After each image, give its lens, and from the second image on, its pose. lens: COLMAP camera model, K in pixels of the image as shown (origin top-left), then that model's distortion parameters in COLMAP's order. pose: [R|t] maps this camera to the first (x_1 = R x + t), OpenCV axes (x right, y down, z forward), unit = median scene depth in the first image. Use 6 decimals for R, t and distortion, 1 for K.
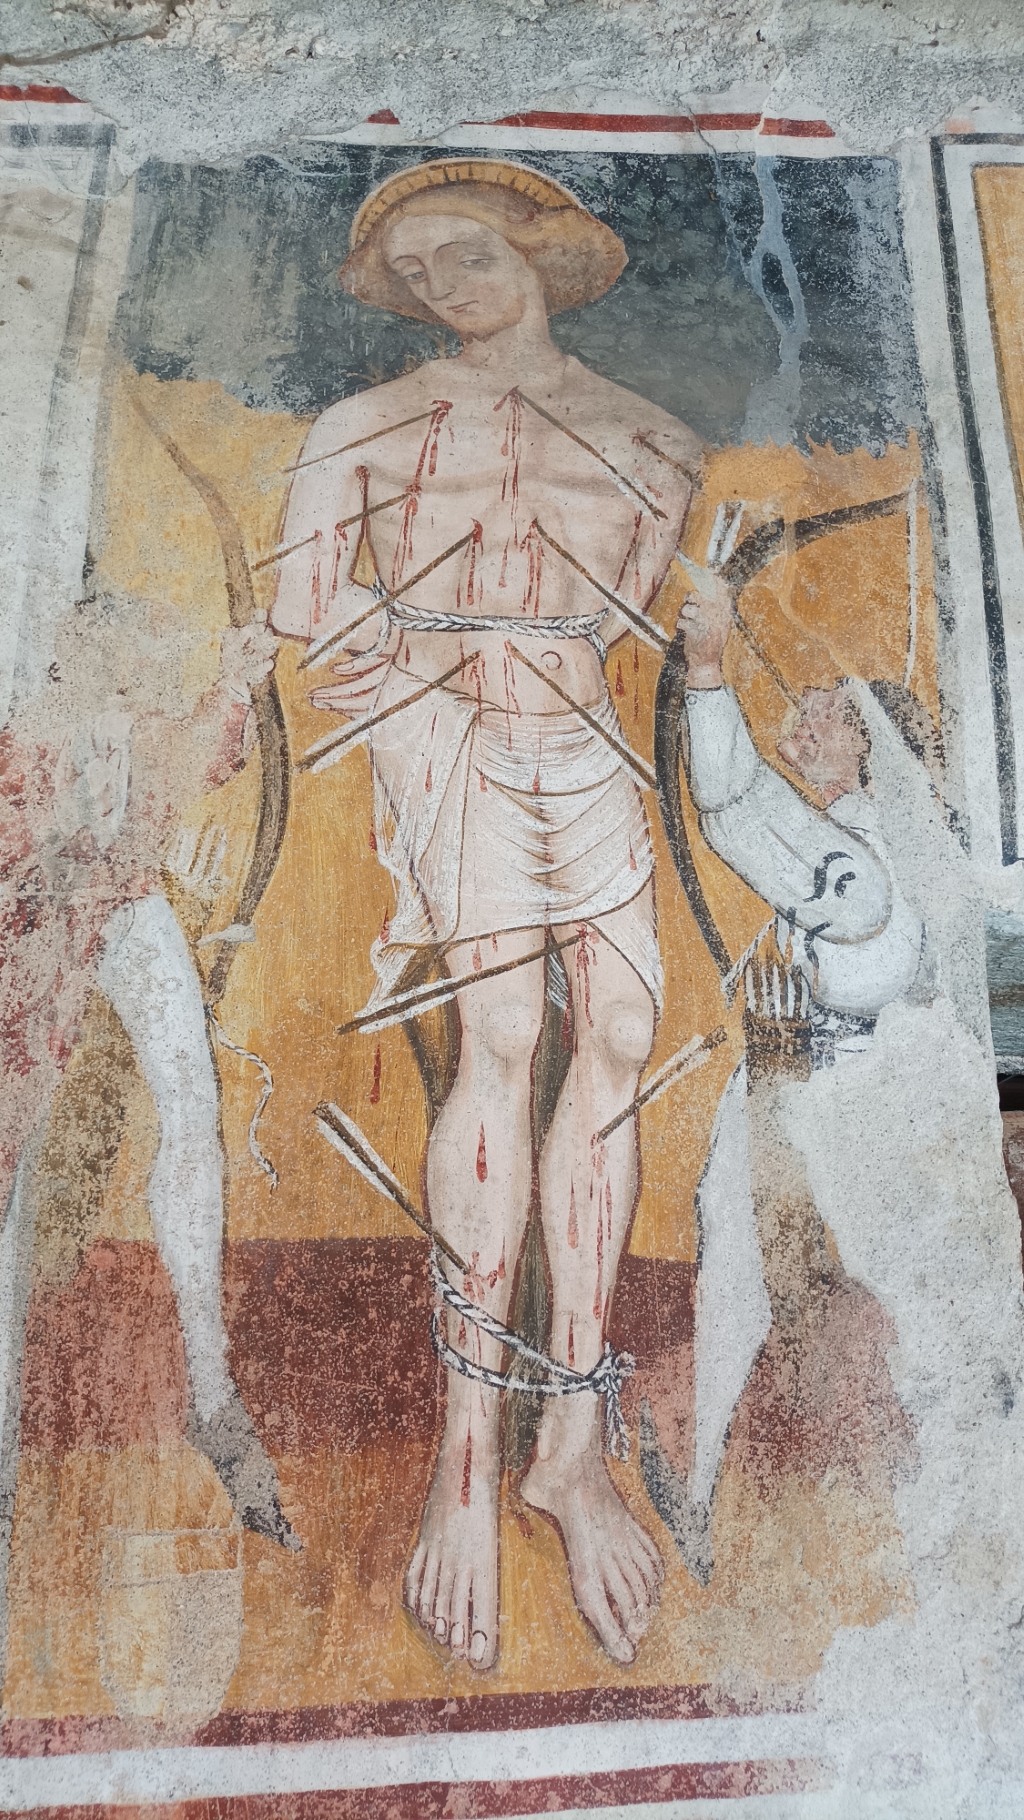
lens RADIAL K [[1359.0, 0, 516.0], [0, 1359.0, 913.1], [0, 0, 1]] dist [0.030153, -0.026906]
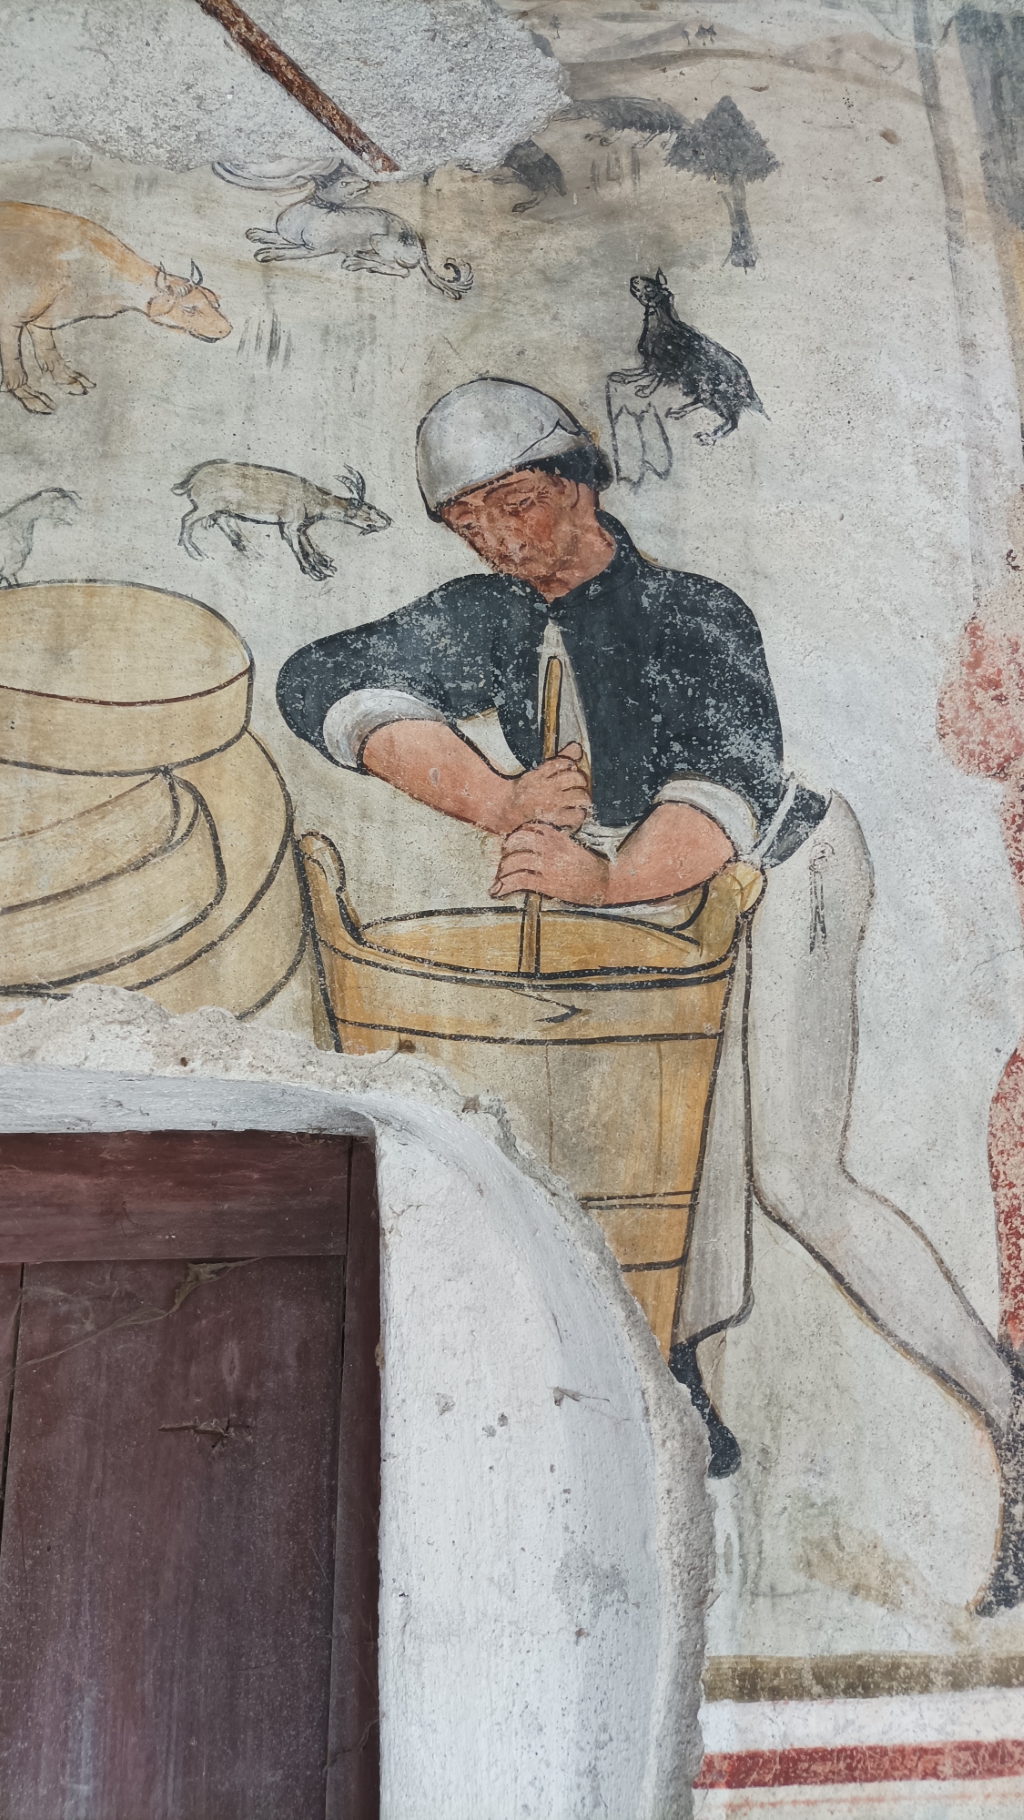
lens RADIAL K [[1359.0, 0, 521.5], [0, 1359.0, 910.3], [0, 0, 1]] dist [0.030153, -0.026906]
pose [[0.997616, 0.020920, 0.065759, -0.736271], [-0.024462, 0.998266, 0.053538, 0.022780], [-0.064525, -0.055019, 0.996398, 0.069038]]
